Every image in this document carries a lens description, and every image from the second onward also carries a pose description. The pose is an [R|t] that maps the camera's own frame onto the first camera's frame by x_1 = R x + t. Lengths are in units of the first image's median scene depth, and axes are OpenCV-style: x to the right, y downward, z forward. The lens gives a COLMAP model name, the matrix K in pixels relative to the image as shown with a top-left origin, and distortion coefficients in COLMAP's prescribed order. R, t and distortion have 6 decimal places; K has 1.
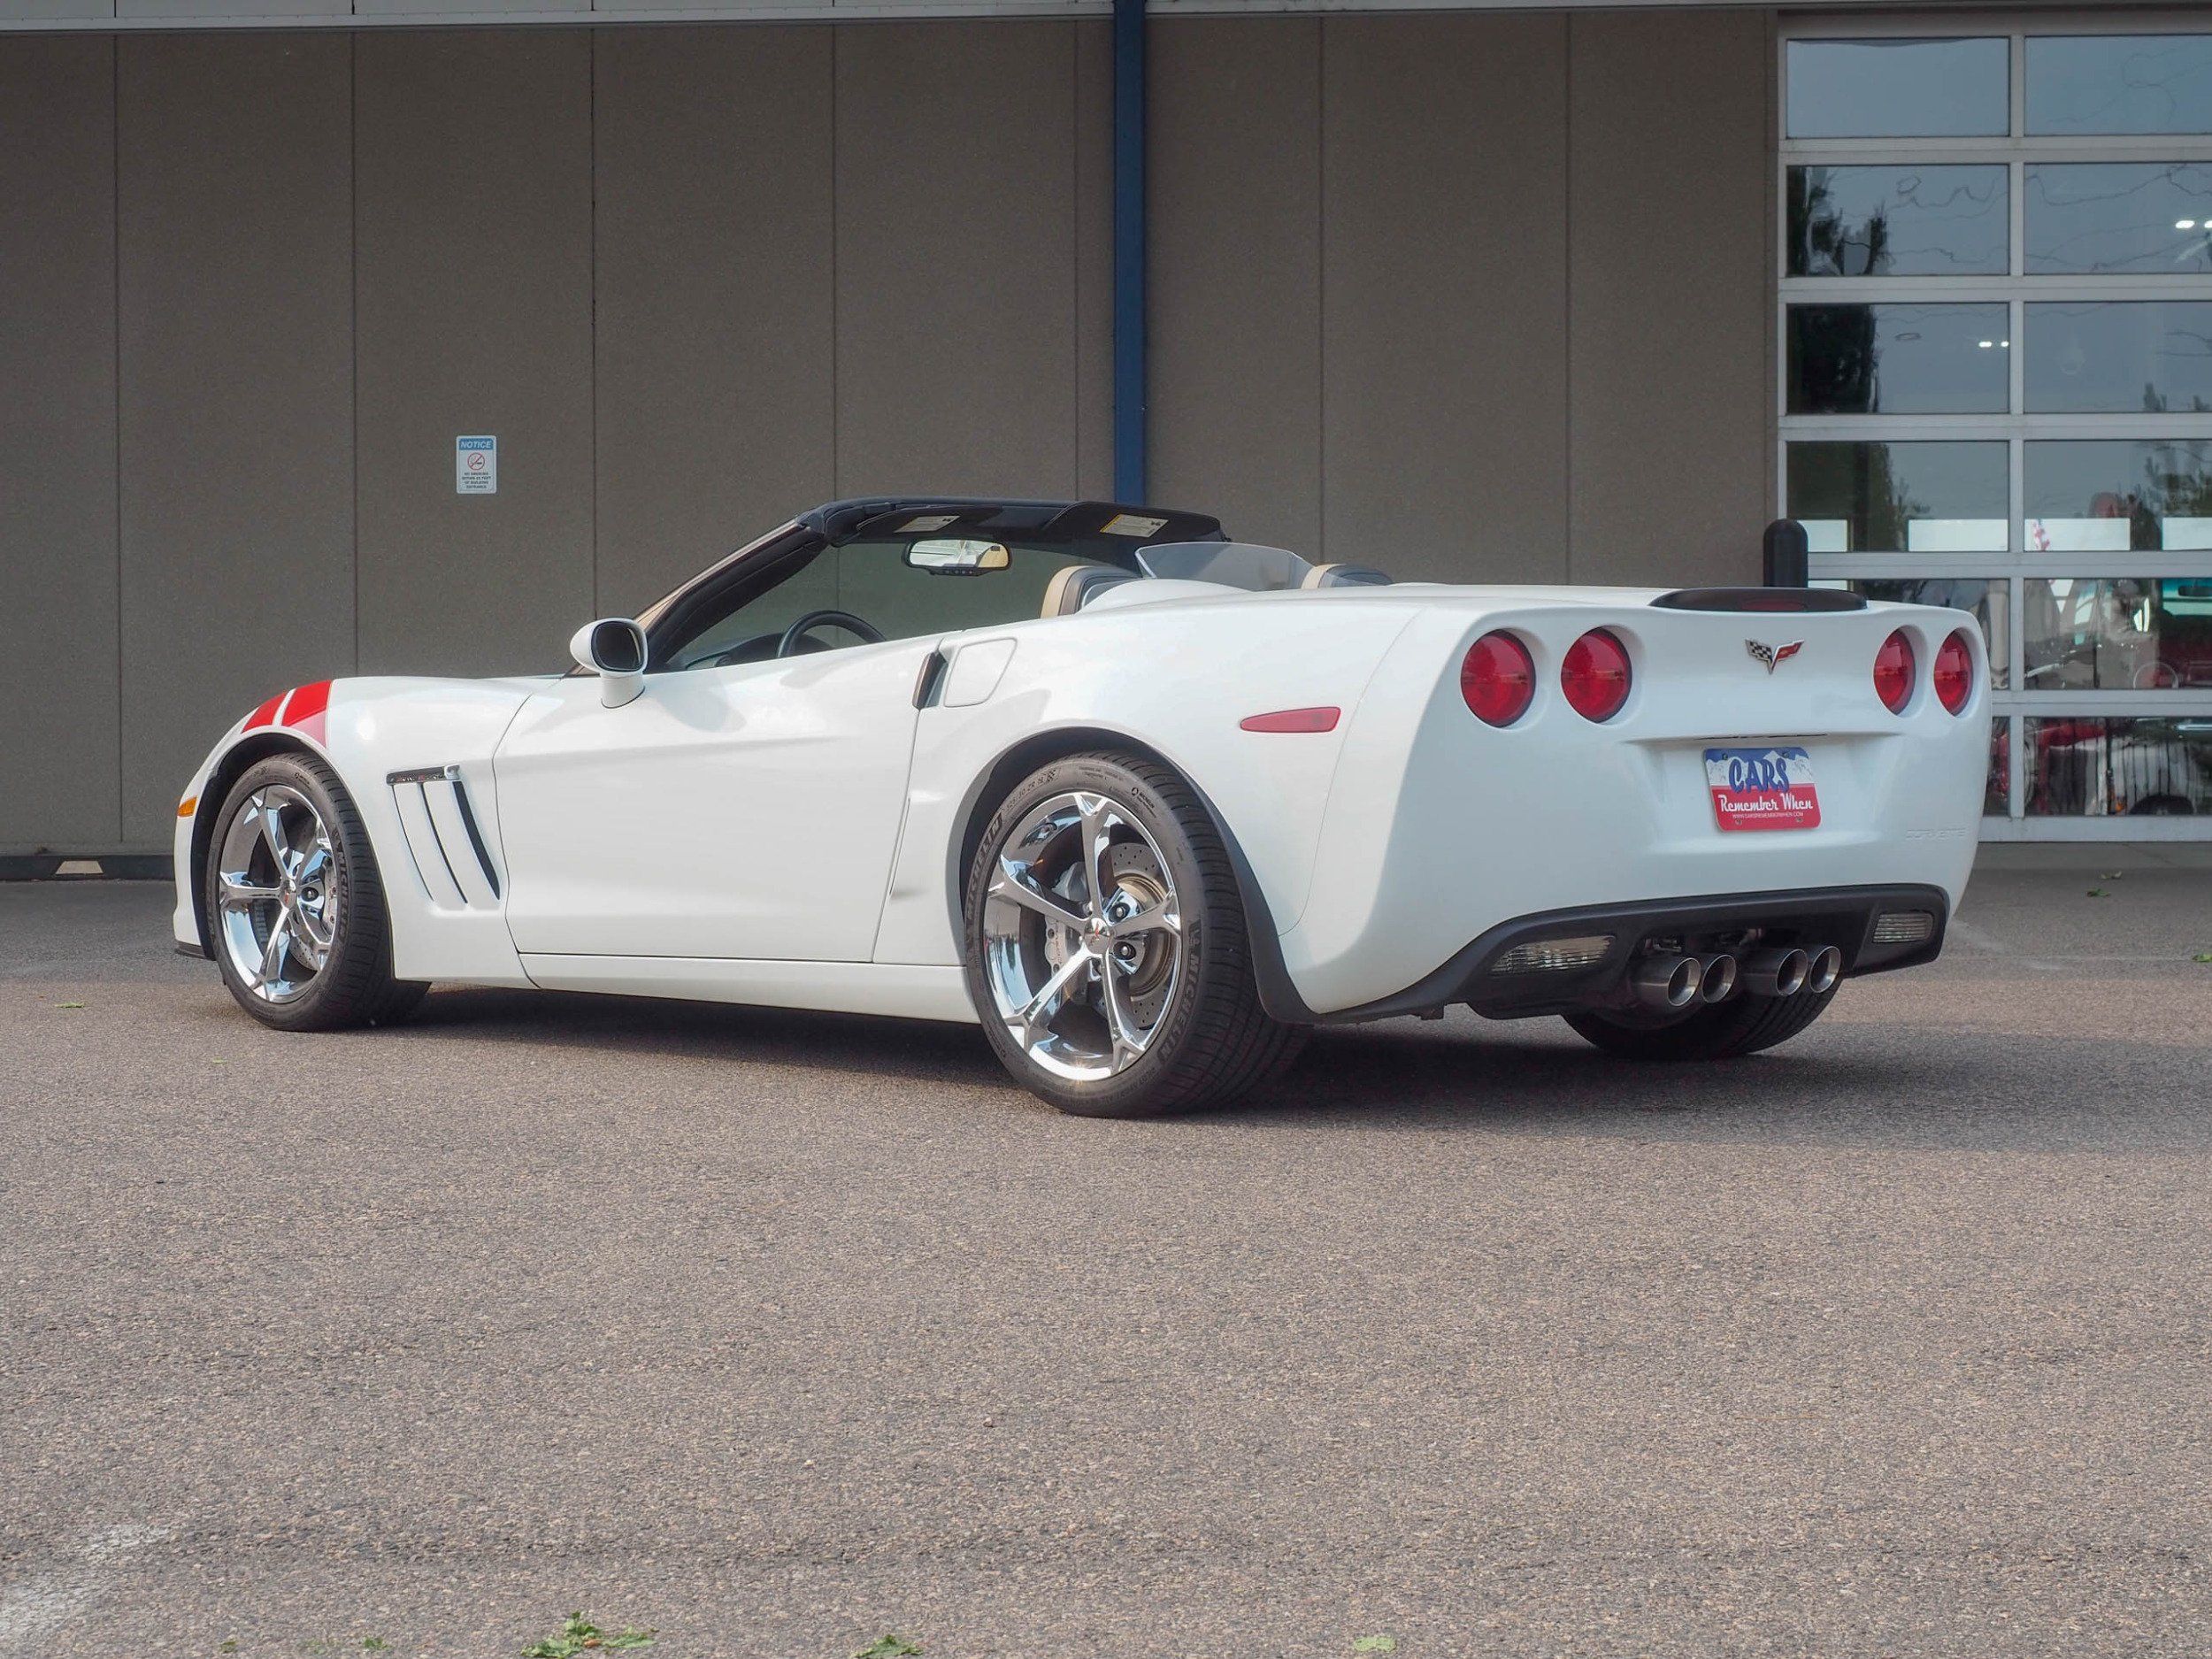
lens RADIAL K [[4378.9, 0, 1048.0], [0, 4378.9, 834.3], [0, 0, 1]] dist [0.016031, -0.102582]
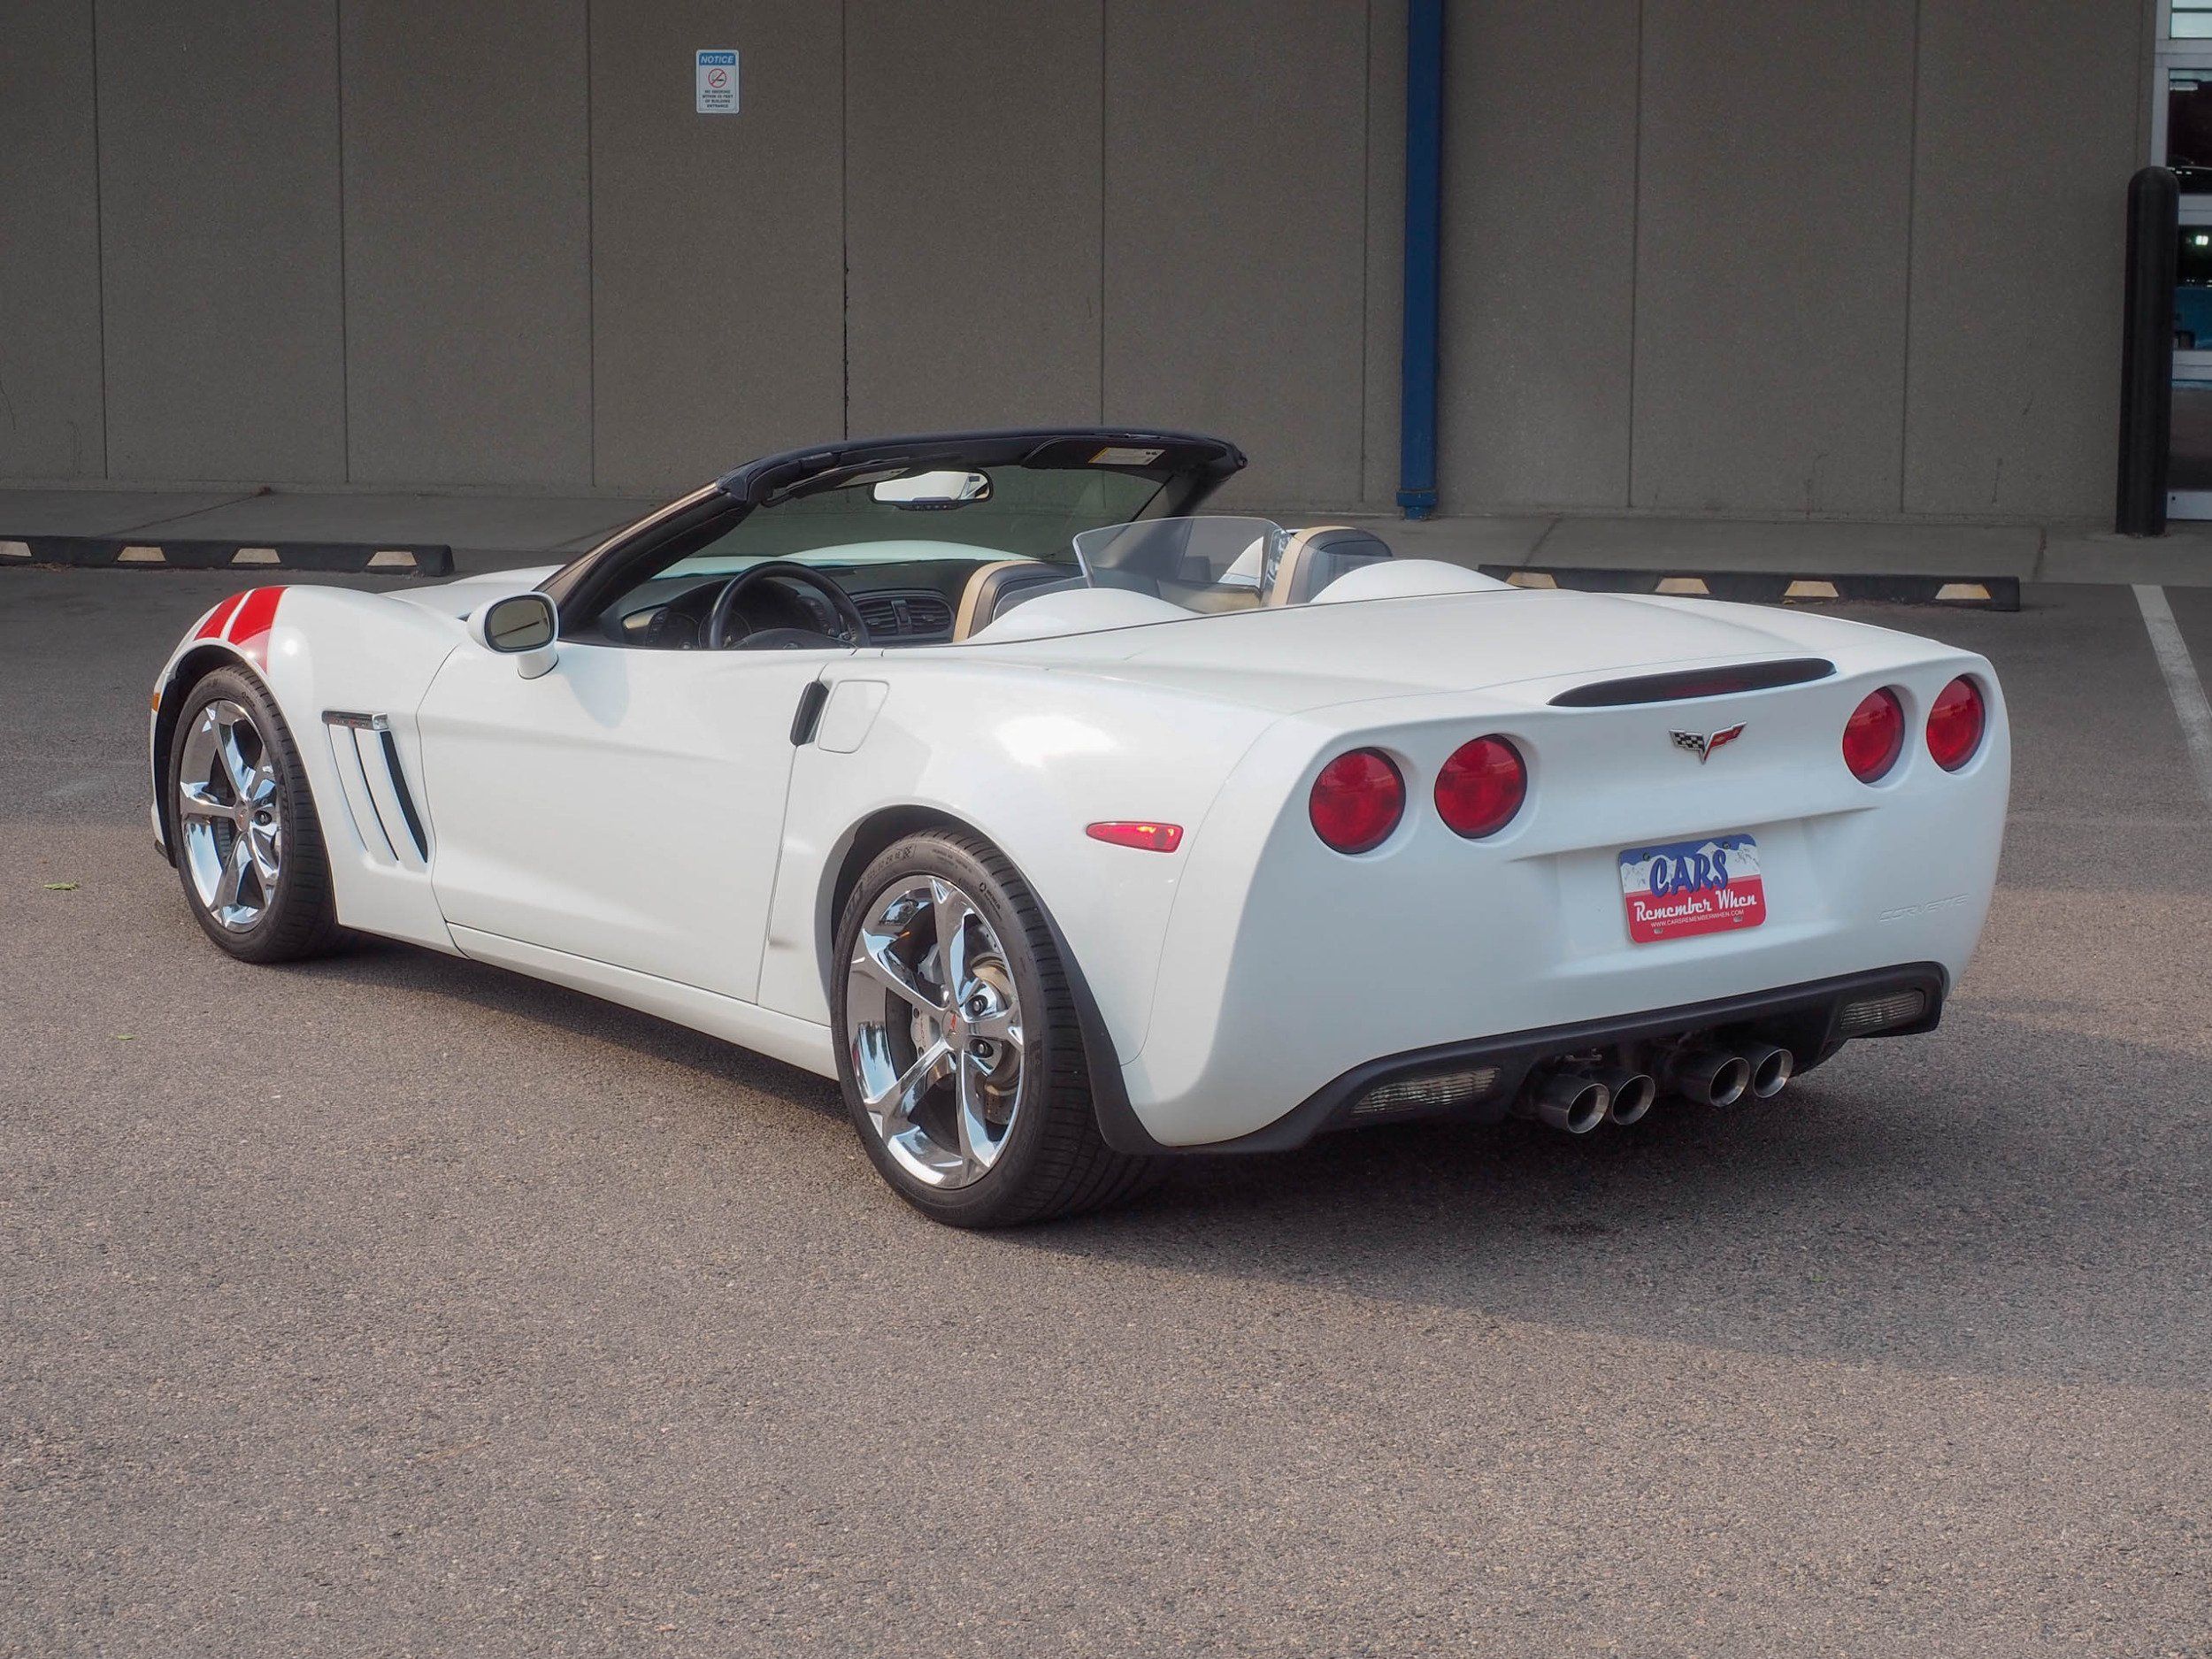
lens RADIAL K [[4691.1, 0, 1102.5], [0, 4691.1, 829.2], [0, 0, 1]] dist [0.003861, -0.265060]
pose [[0.993480, 0.026311, -0.110926, 0.148116], [-0.010983, 0.990567, 0.136592, -0.150825], [0.113474, -0.134483, 0.984397, 0.043804]]
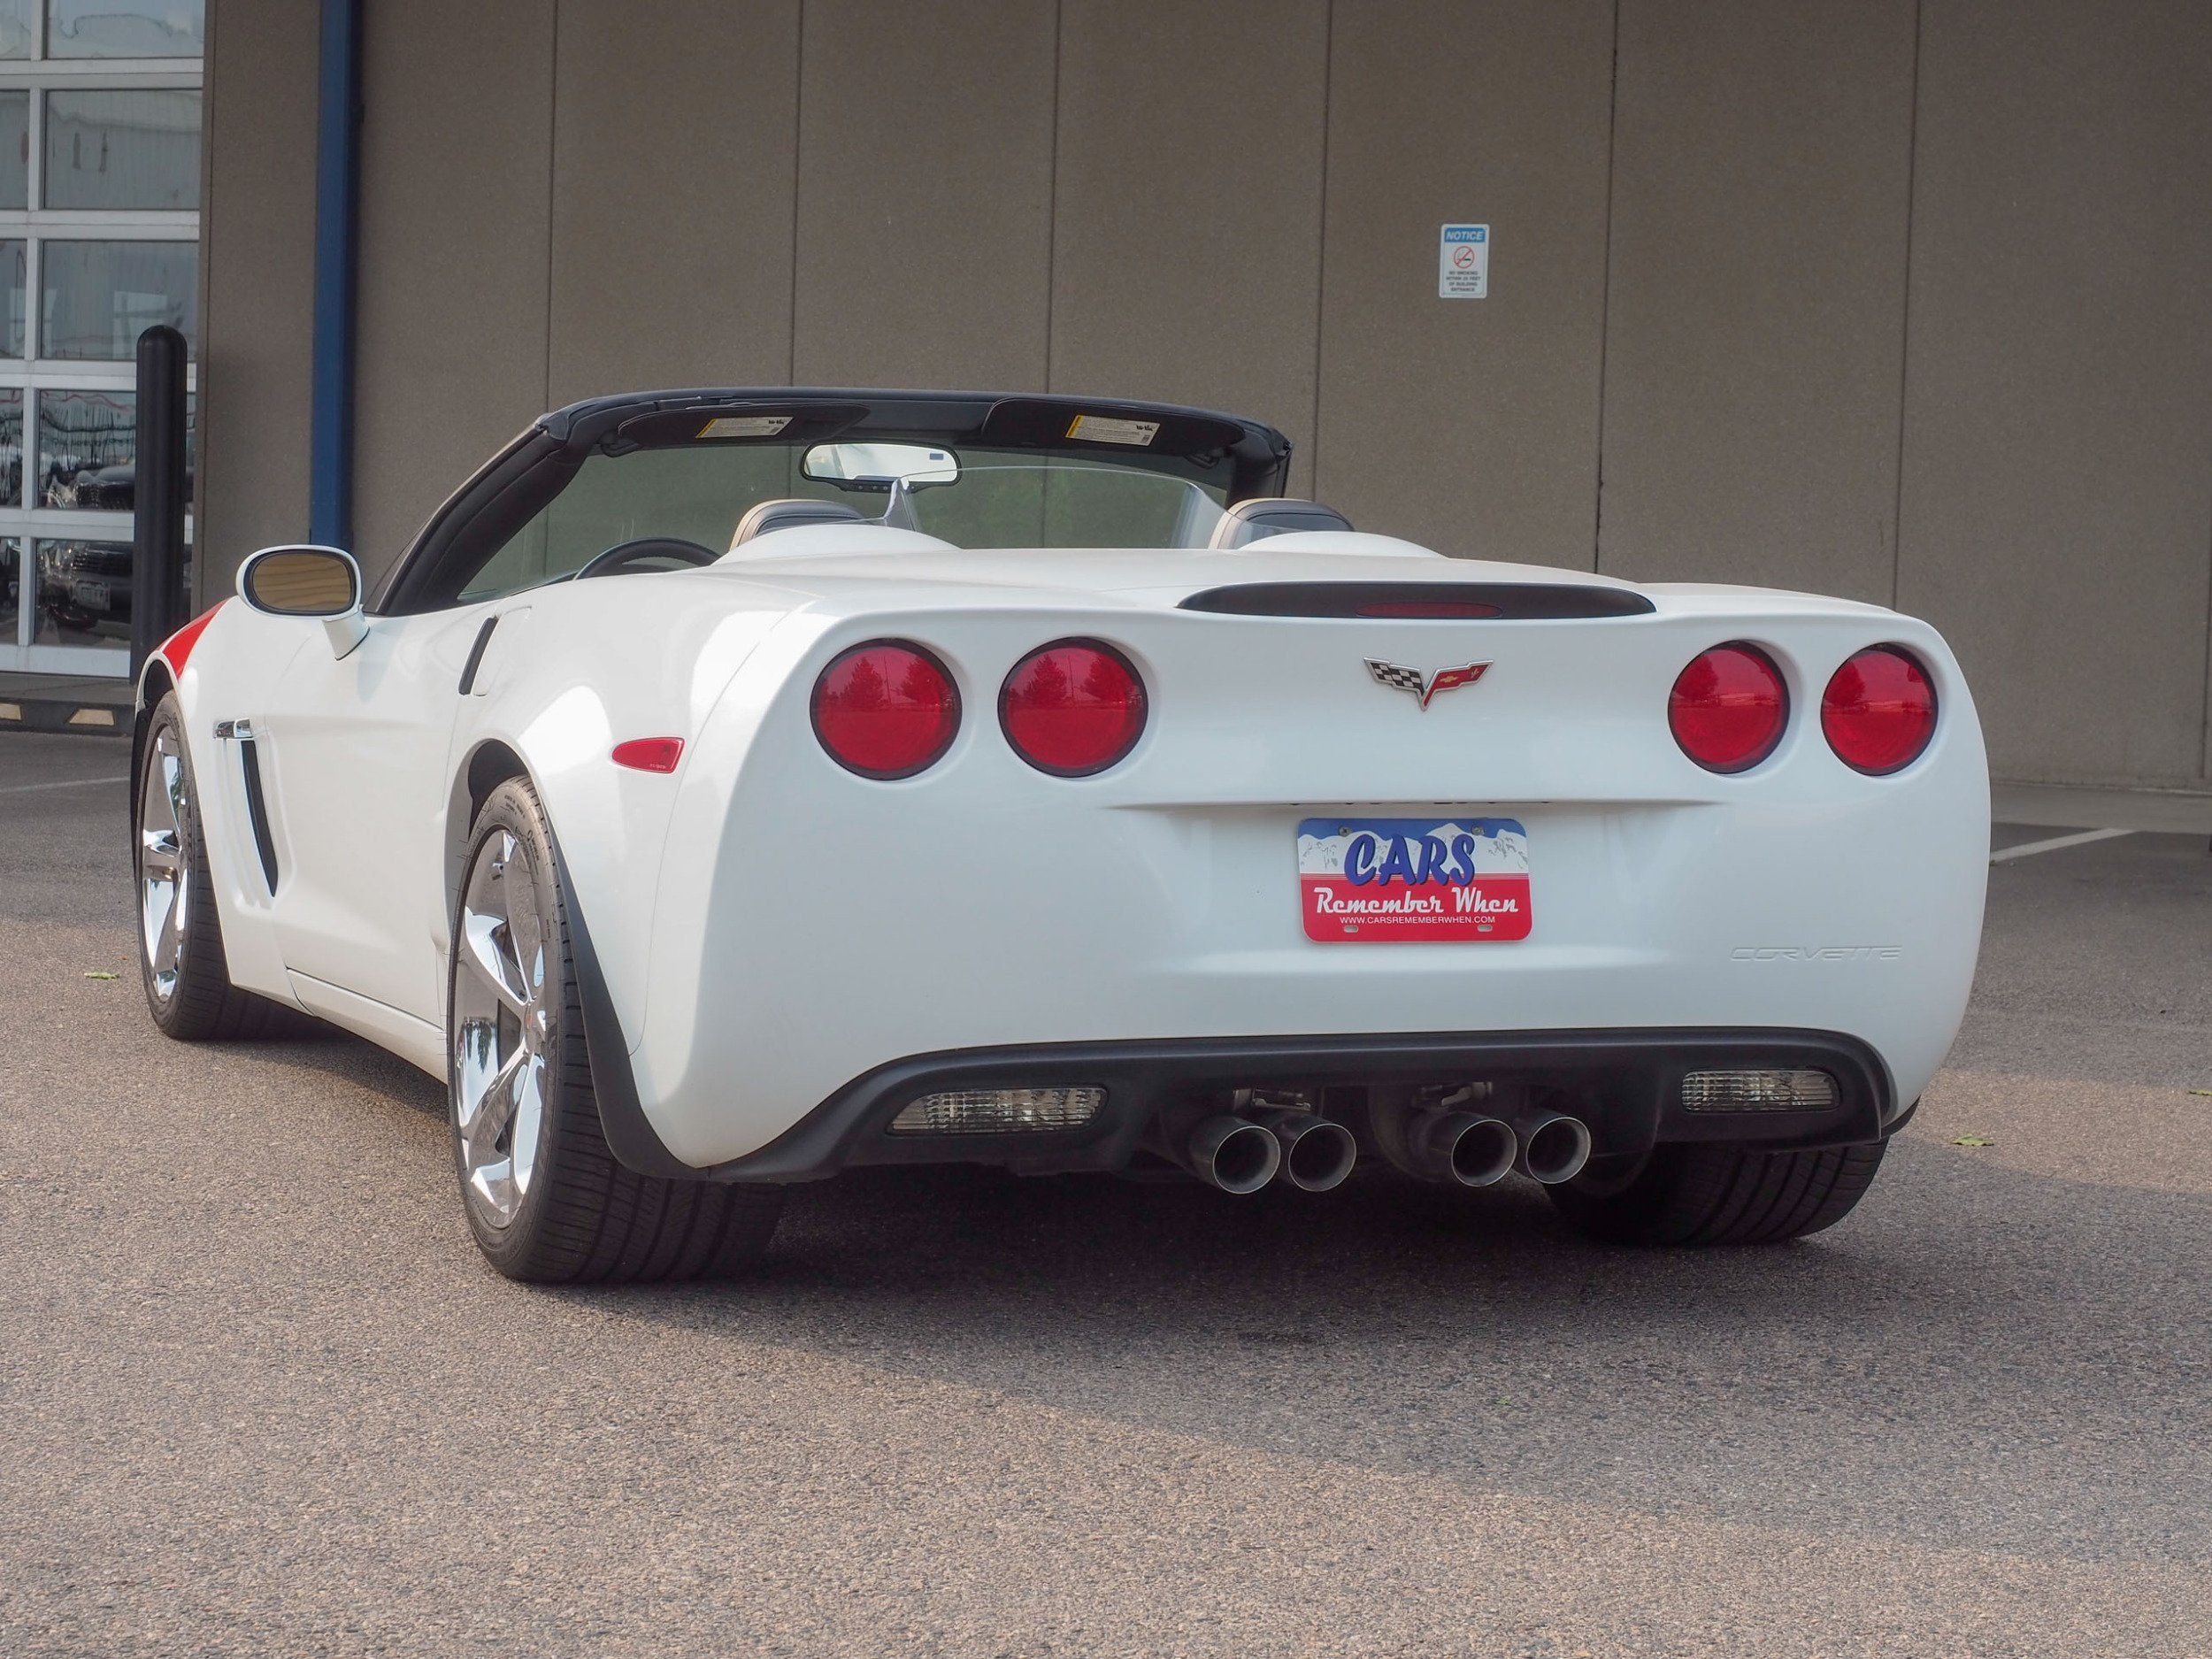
lens RADIAL K [[5293.4, 0, 1032.7], [0, 5293.4, 830.8], [0, 0, 1]] dist [0.036508, -0.474556]
pose [[0.914965, 0.056219, -0.399598, 0.430308], [-0.041708, 0.998119, 0.044924, -0.051607], [0.401372, -0.024438, 0.915589, 0.230769]]
